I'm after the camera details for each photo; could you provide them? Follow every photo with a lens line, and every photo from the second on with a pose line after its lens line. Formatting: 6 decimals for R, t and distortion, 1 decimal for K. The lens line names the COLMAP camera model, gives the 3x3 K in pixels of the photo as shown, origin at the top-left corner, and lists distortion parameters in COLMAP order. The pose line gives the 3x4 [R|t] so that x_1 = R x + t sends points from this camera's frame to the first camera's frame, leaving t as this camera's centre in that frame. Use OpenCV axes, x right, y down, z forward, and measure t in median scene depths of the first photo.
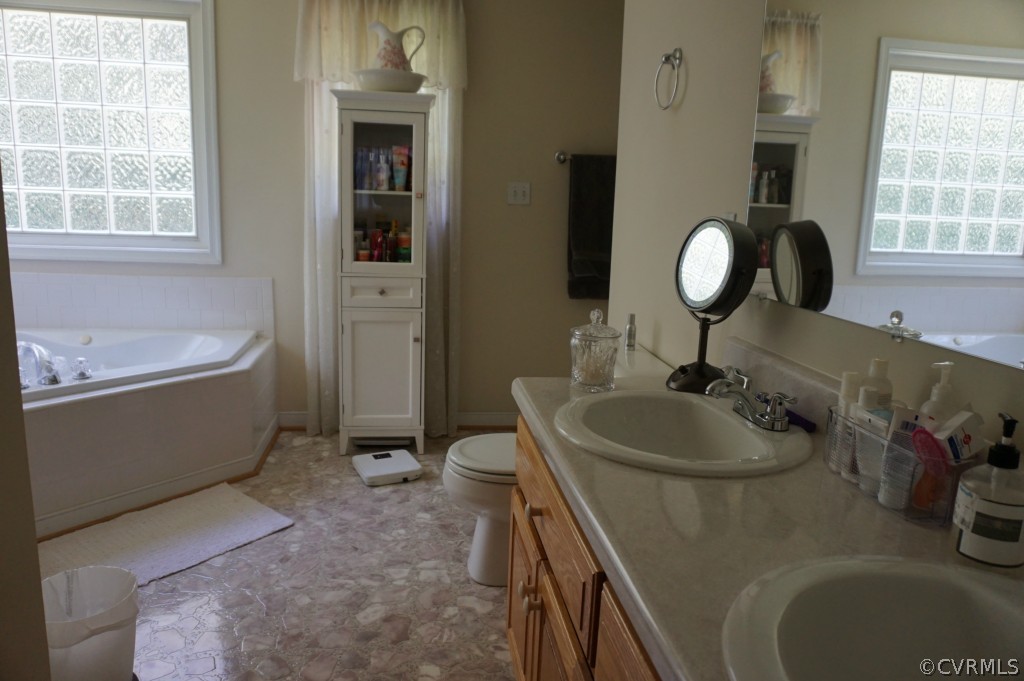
lens RADIAL K [[677.8, 0, 512.0], [0, 677.8, 340.5], [0, 0, 1]] dist [-0.030189, 0.000478]
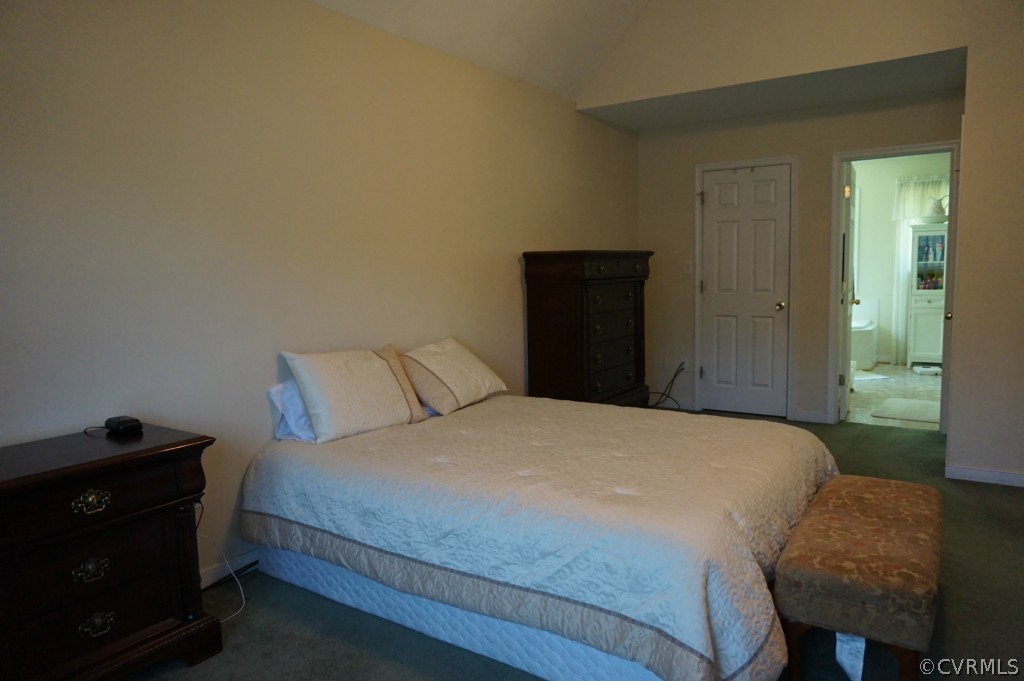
lens RADIAL K [[677.8, 0, 512.0], [0, 677.8, 340.5], [0, 0, 1]] dist [-0.030189, 0.000478]
pose [[0.734761, 0.010284, -0.678248, 0.351298], [-0.093028, 0.991965, -0.085739, 0.422165], [0.671916, 0.126094, 0.729814, -1.800134]]
